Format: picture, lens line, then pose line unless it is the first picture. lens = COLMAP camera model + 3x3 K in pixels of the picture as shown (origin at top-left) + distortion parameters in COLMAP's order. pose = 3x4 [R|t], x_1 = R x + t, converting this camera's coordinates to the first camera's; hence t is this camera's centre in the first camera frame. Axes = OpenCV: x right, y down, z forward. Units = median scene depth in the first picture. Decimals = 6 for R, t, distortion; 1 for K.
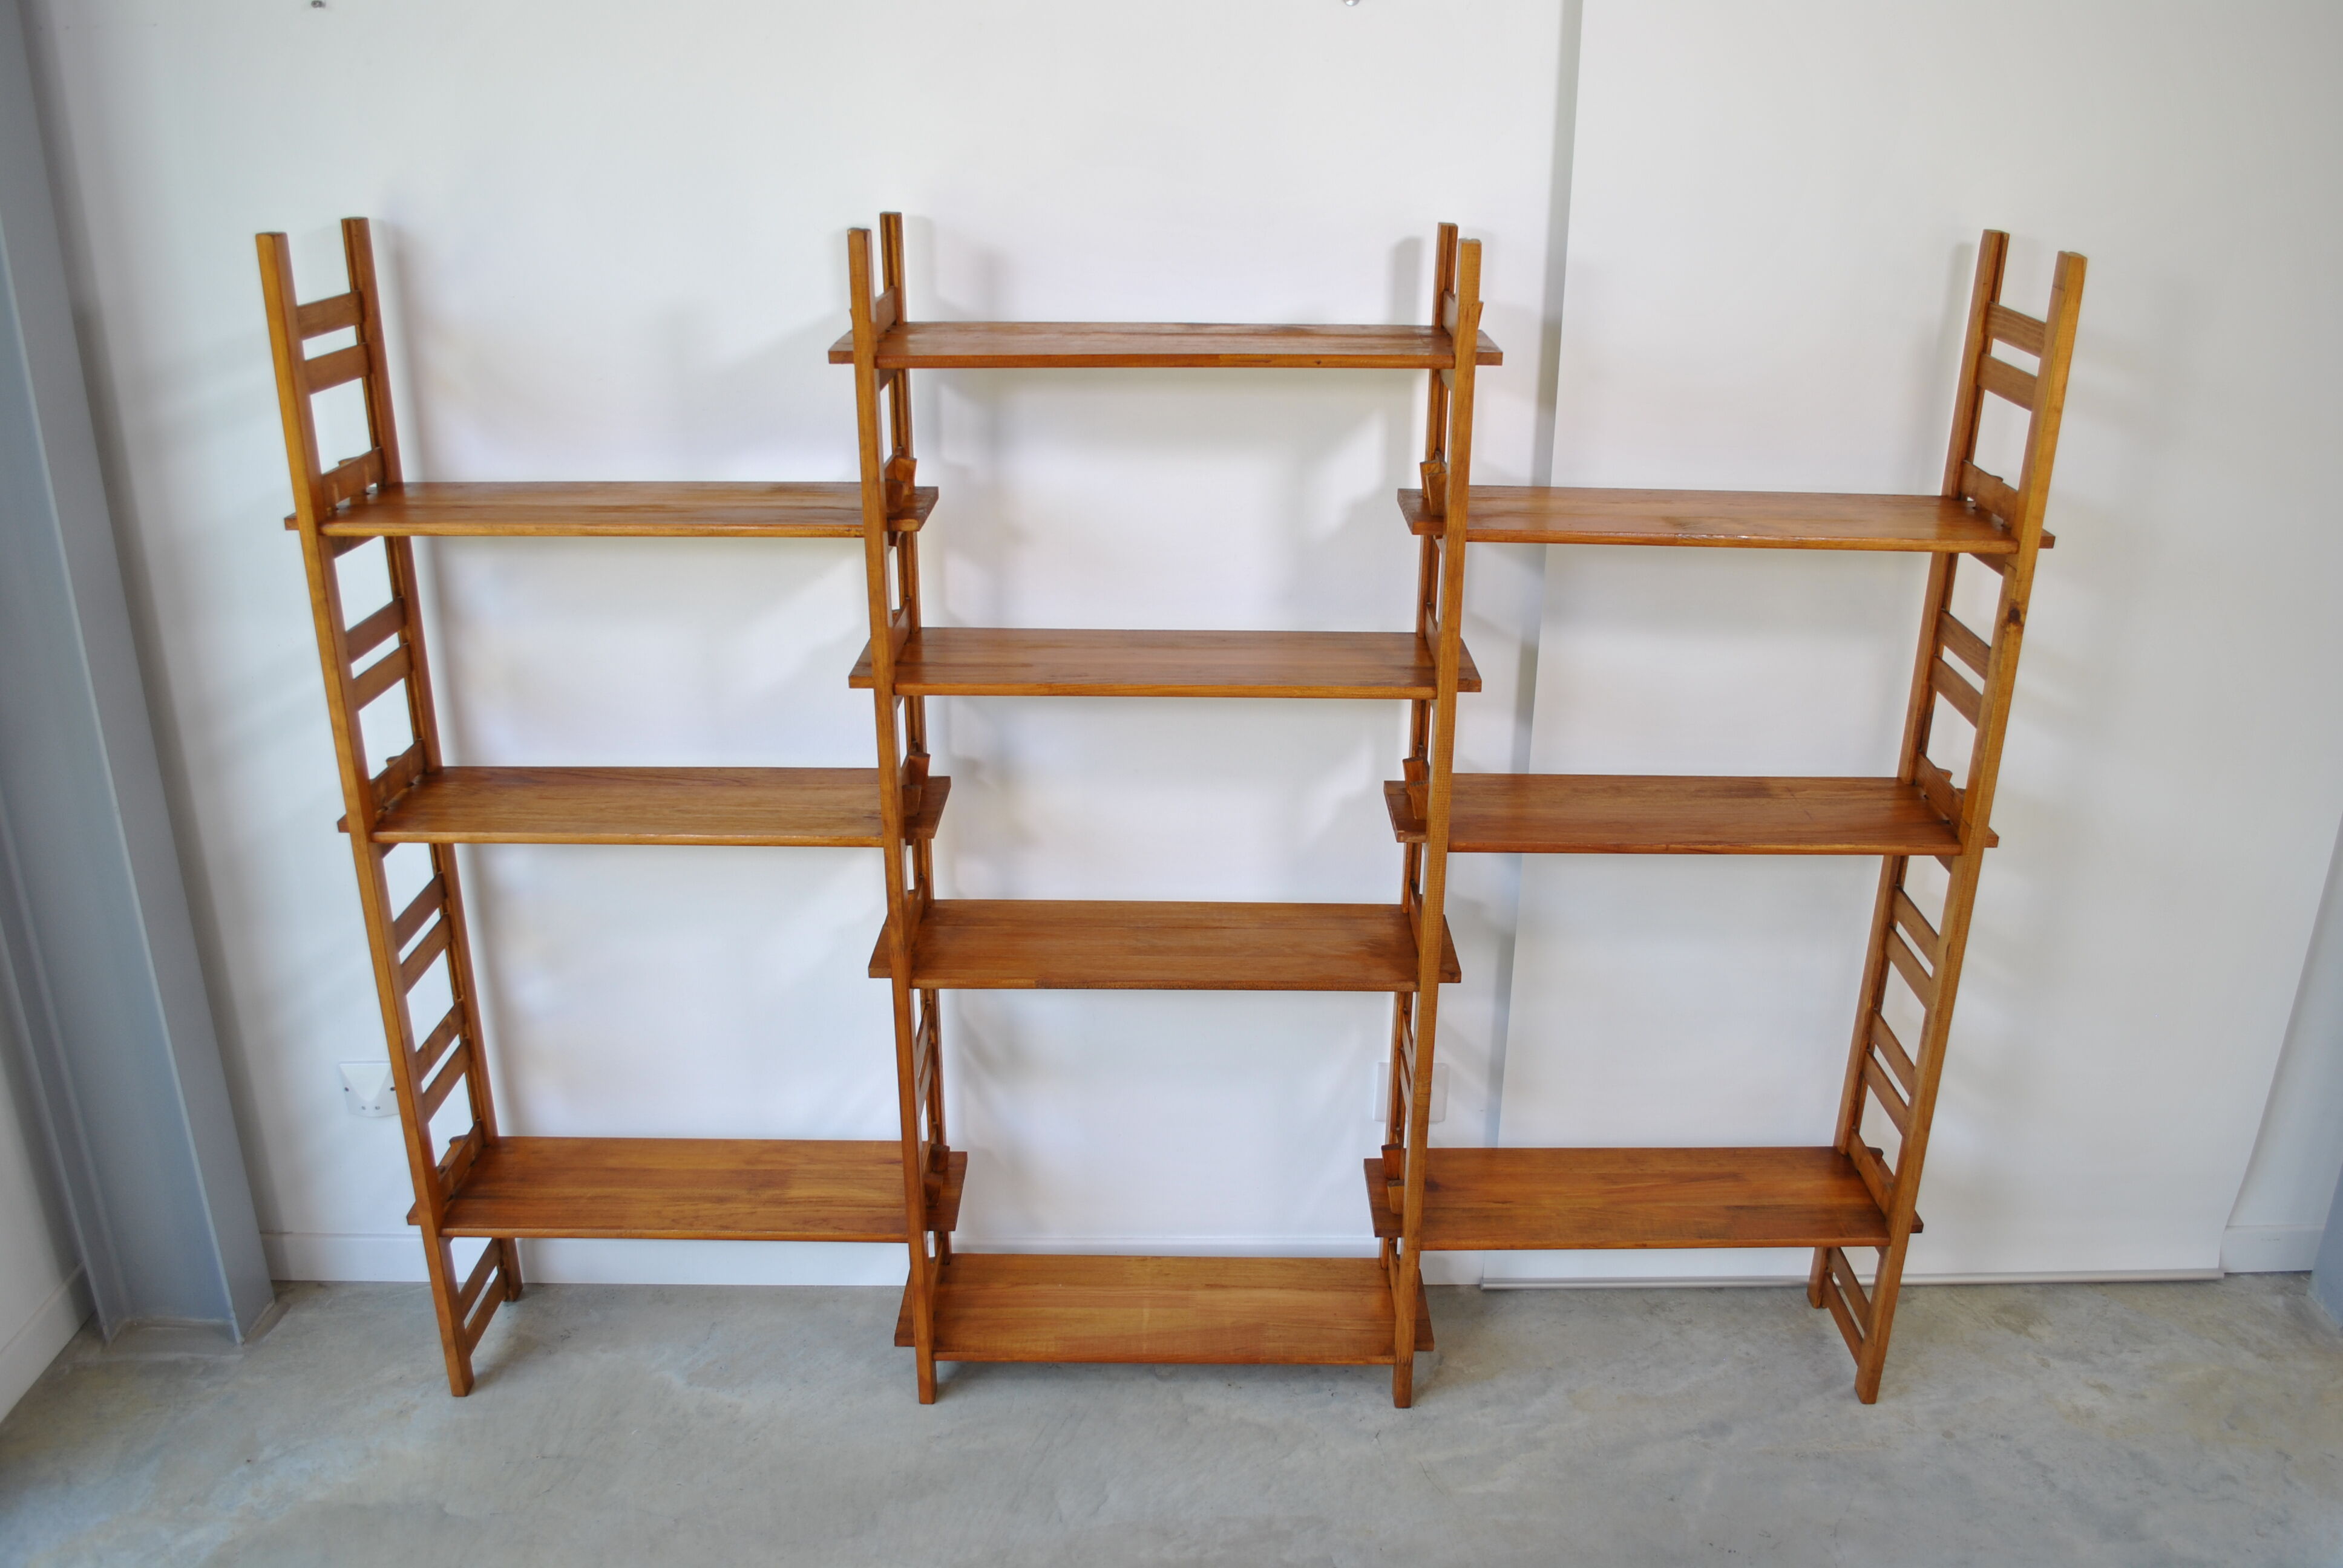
lens RADIAL K [[1852.9, 0, 1180.8], [0, 1852.9, 781.7], [0, 0, 1]] dist [-0.085573, 0.014860]
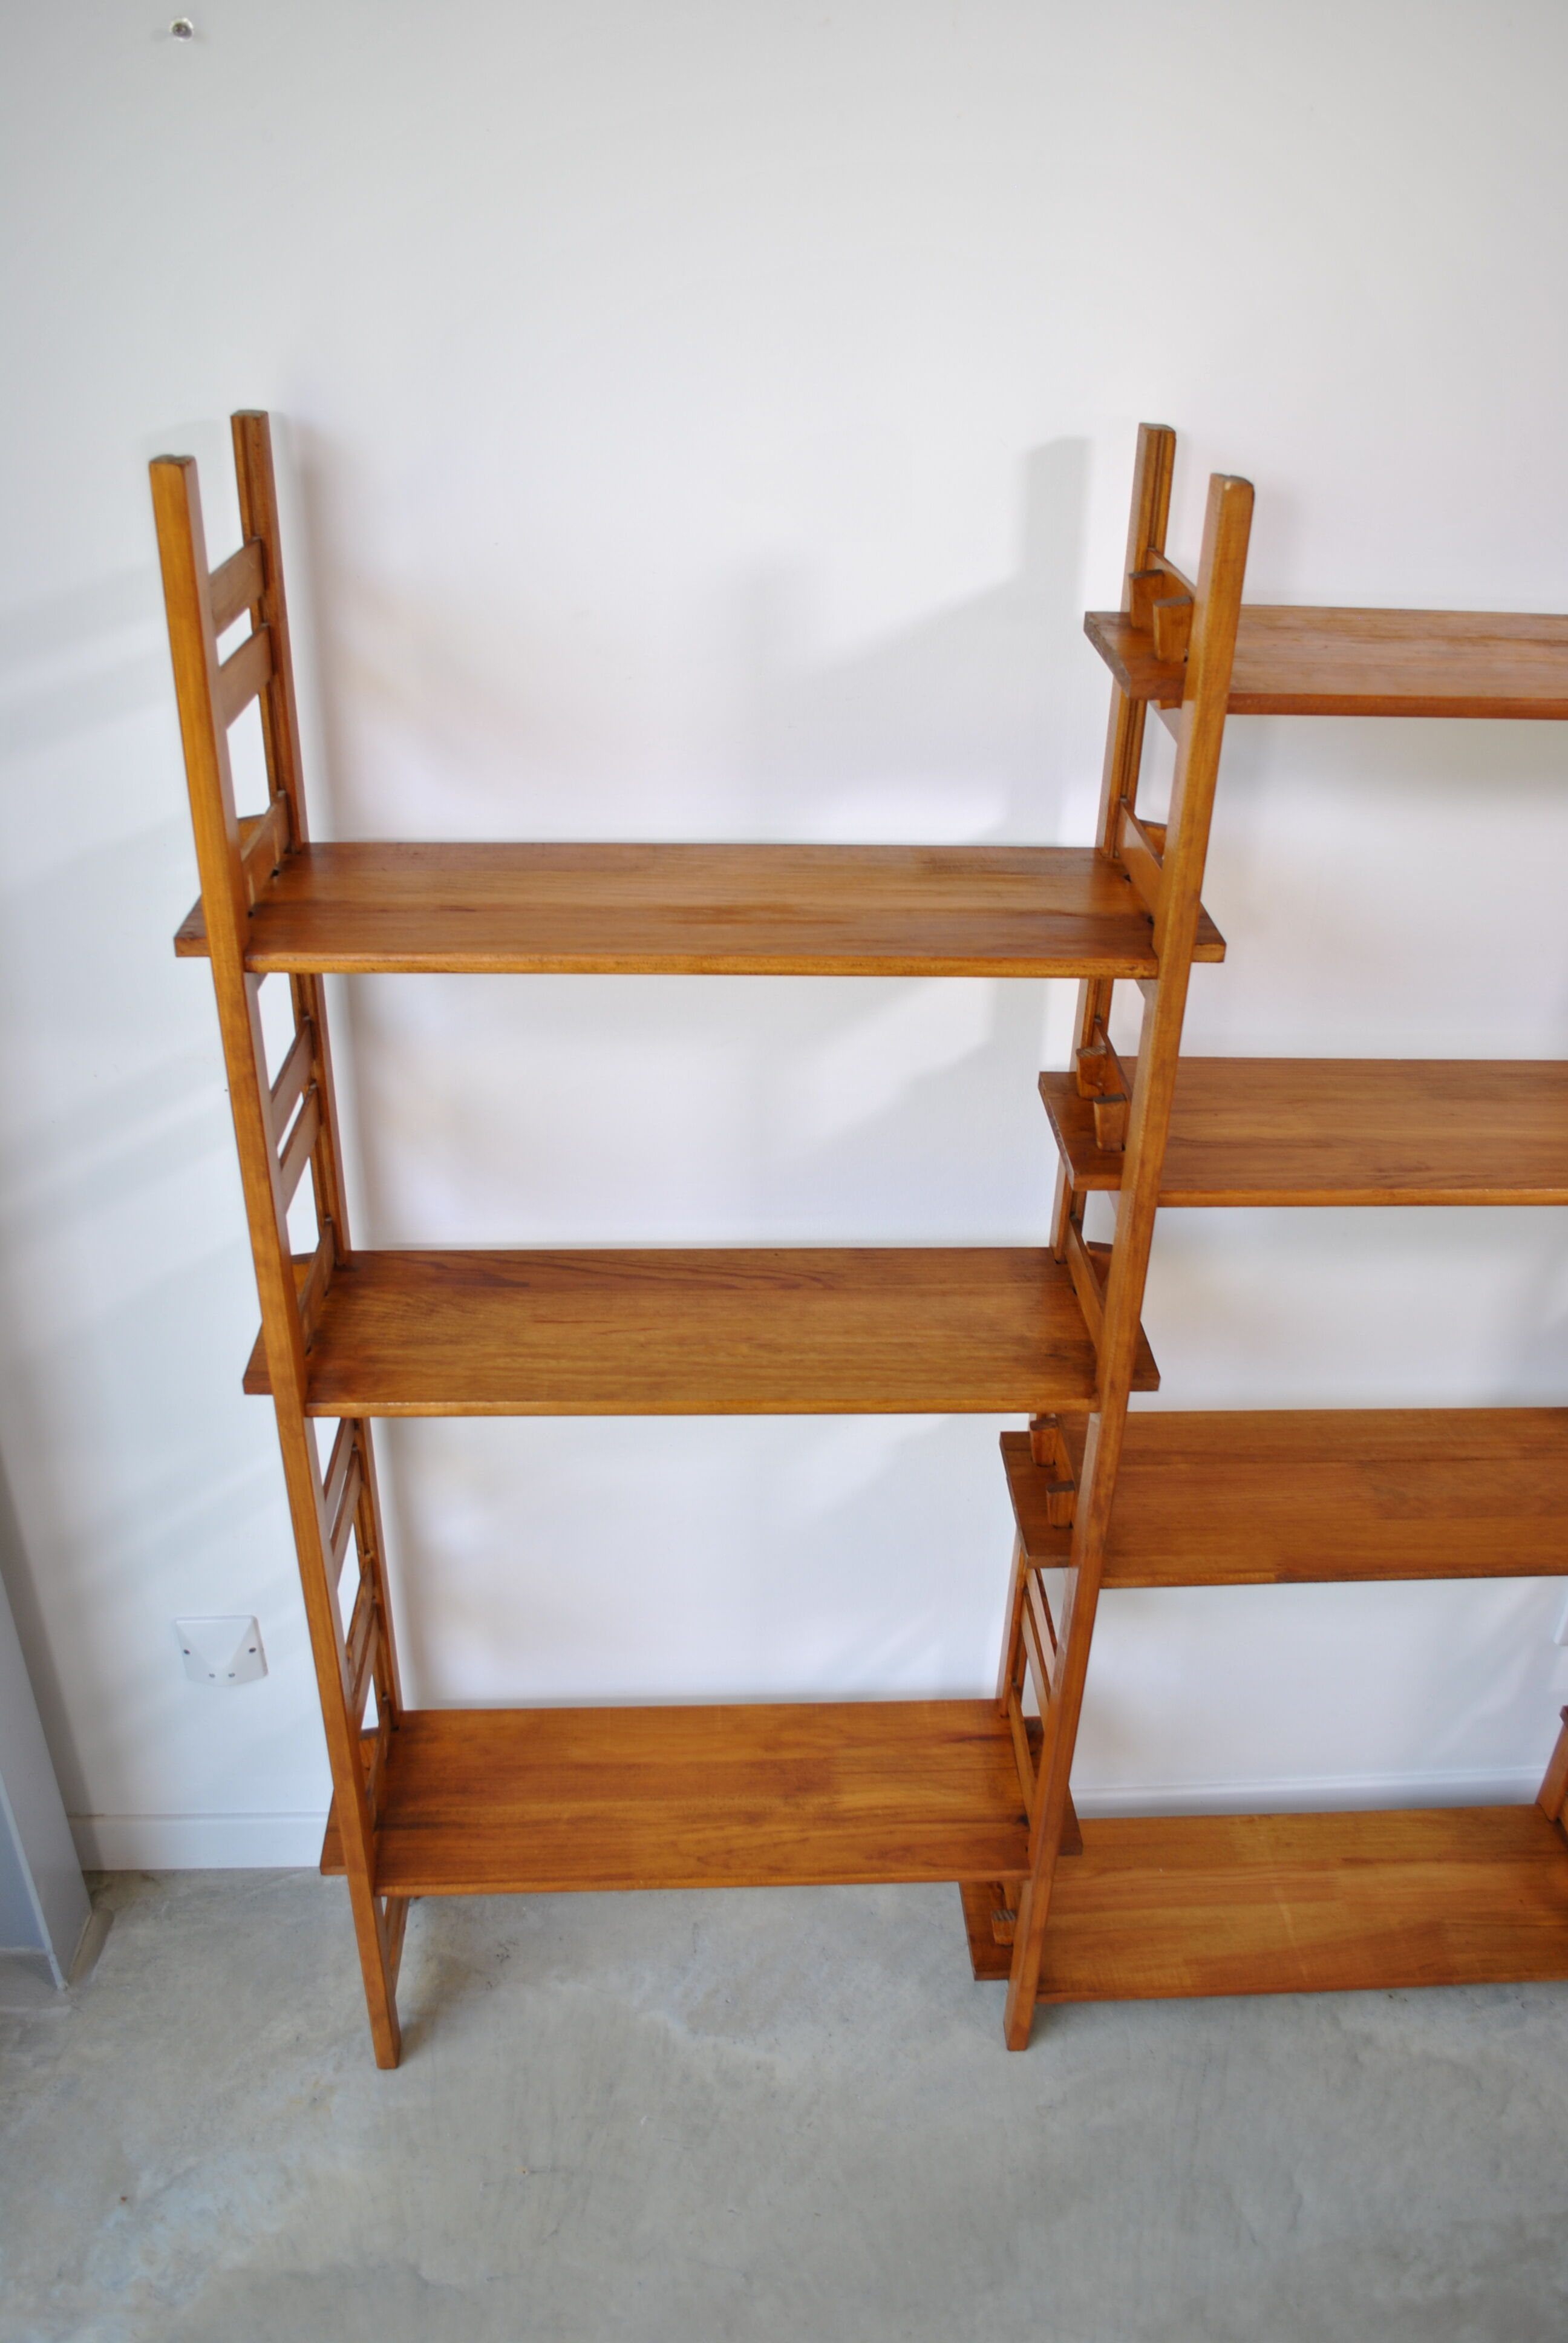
lens RADIAL K [[1848.8, 0, 769.1], [0, 1848.8, 1169.3], [0, 0, 1]] dist [-0.088207, 0.017413]
pose [[0.998876, -0.009249, 0.046495, -0.277373], [0.002265, 0.988975, 0.148065, -0.134991], [-0.047352, -0.147793, 0.987884, 0.322964]]
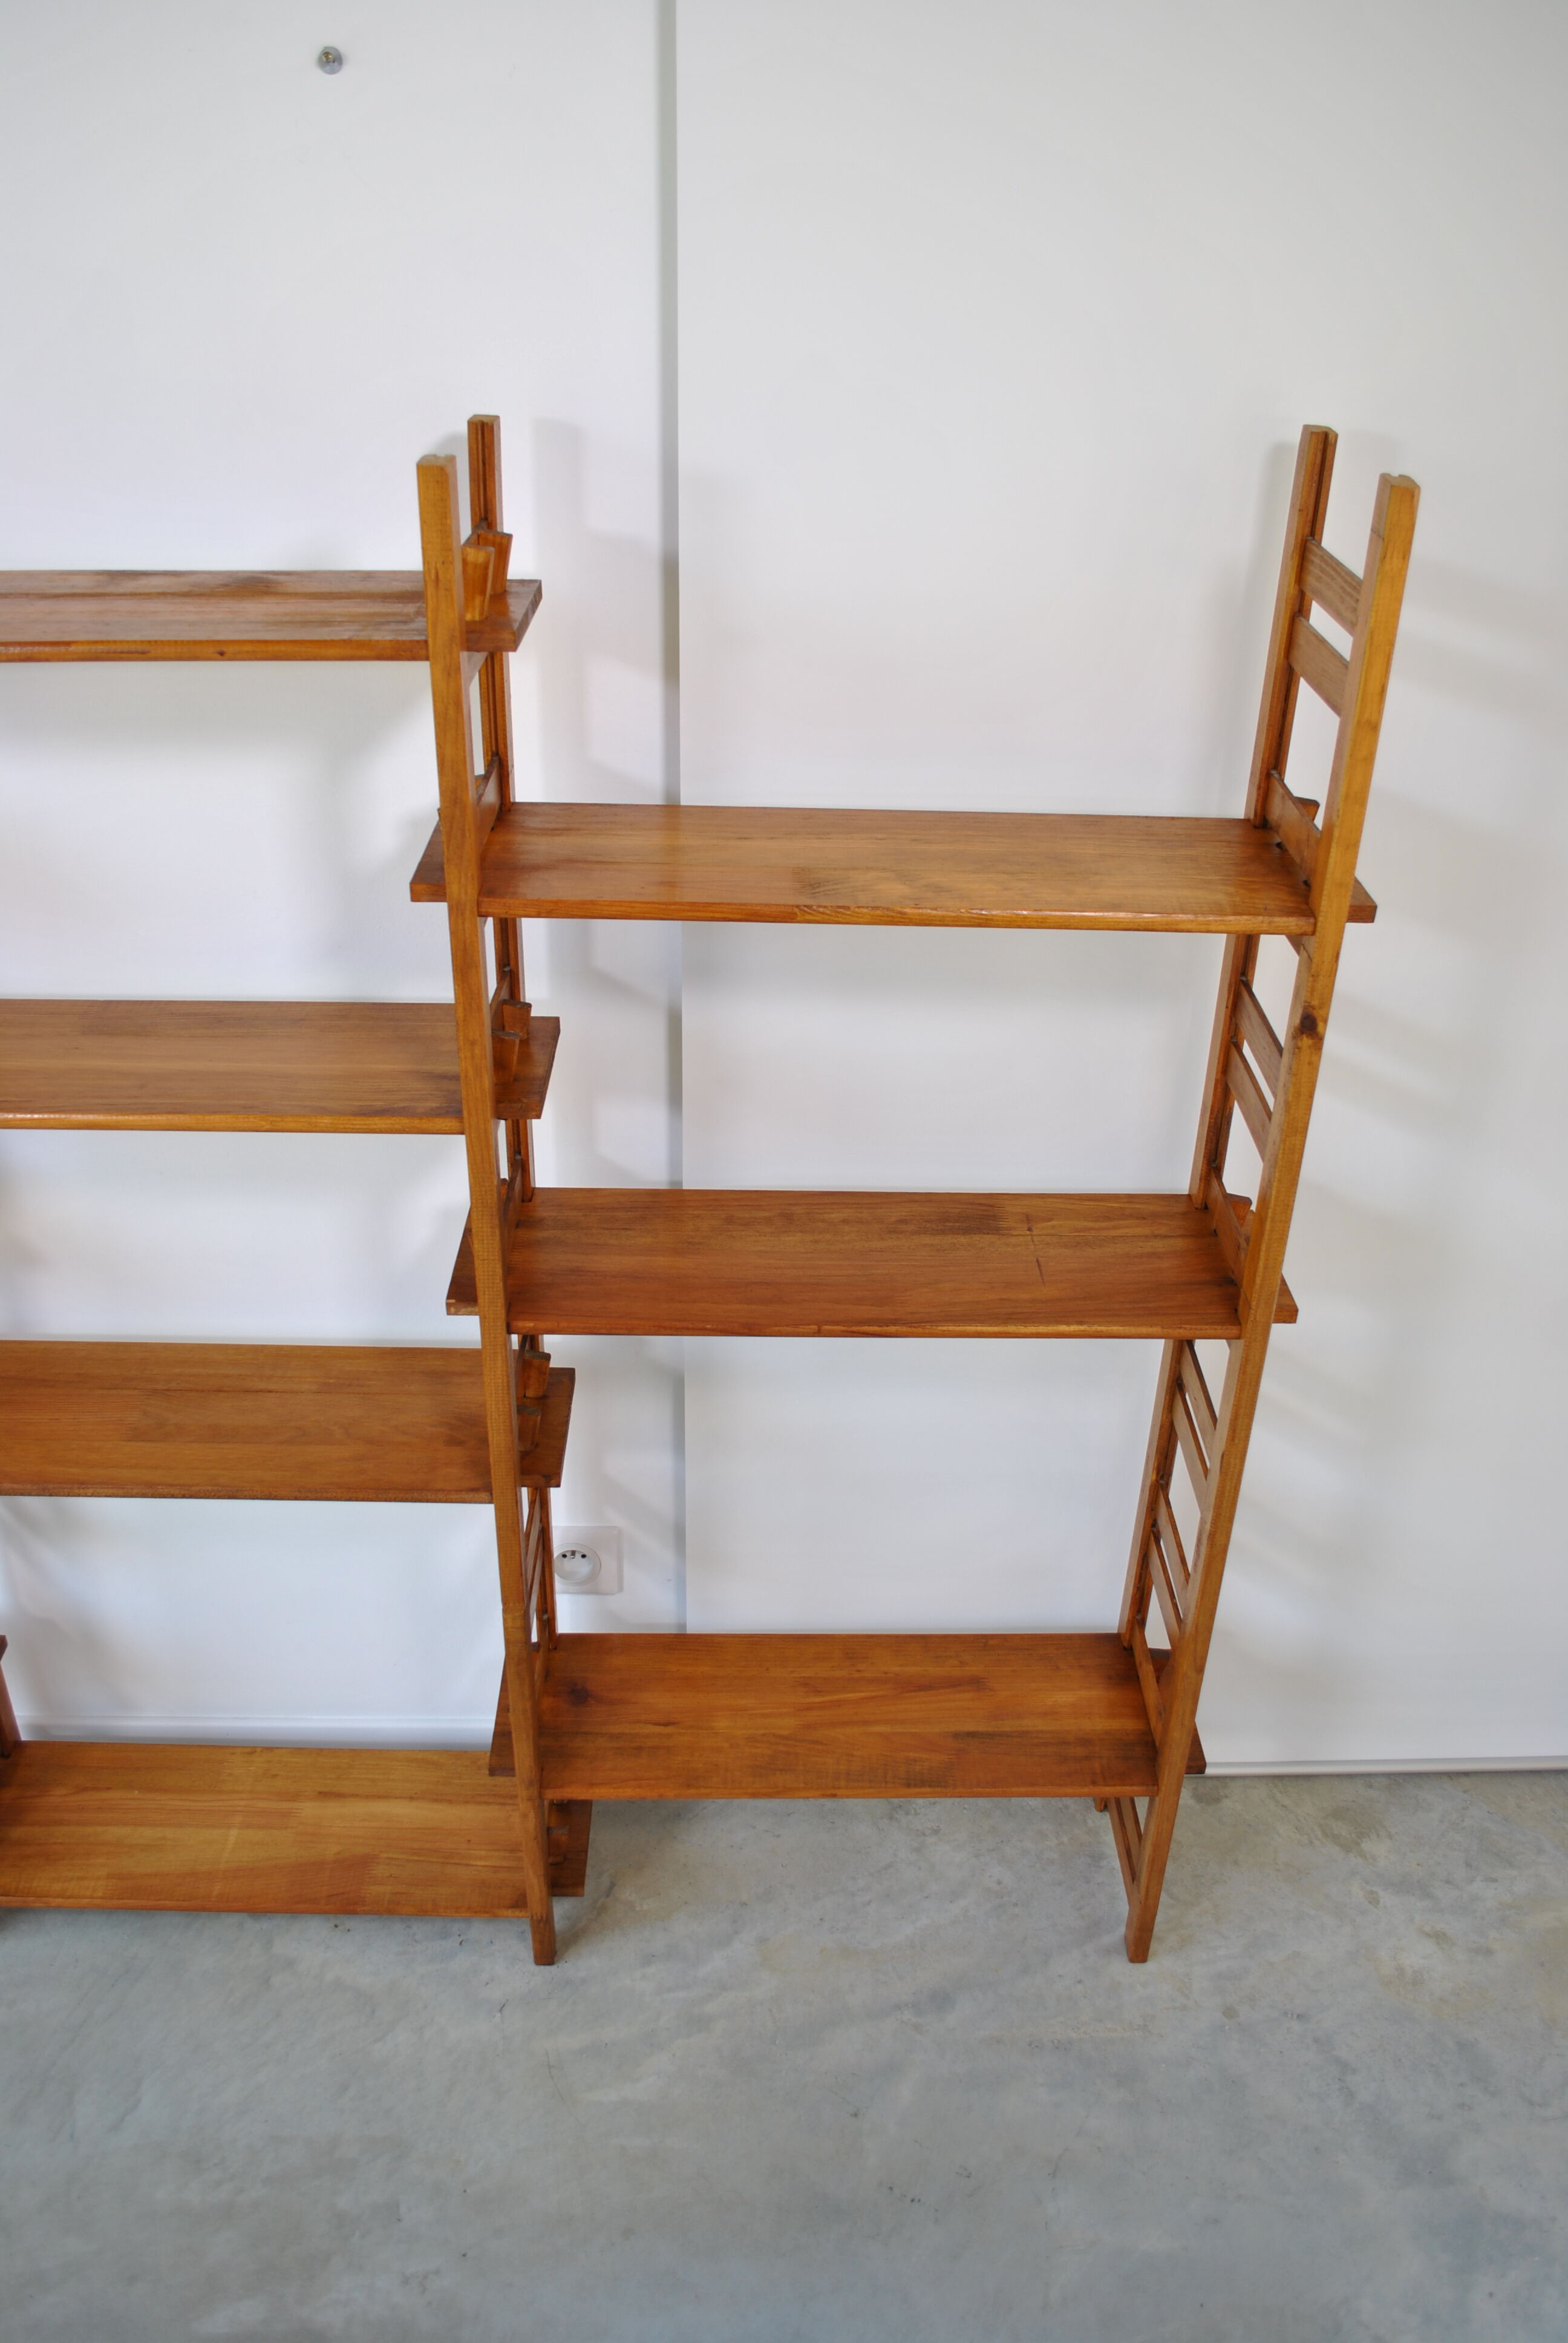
lens RADIAL K [[1848.8, 0, 769.1], [0, 1848.8, 1169.3], [0, 0, 1]] dist [-0.088207, 0.017413]
pose [[0.999864, 0.002109, 0.016354, 0.207887], [-0.004360, 0.990304, 0.138850, -0.110721], [-0.015902, -0.138902, 0.990178, 0.271294]]
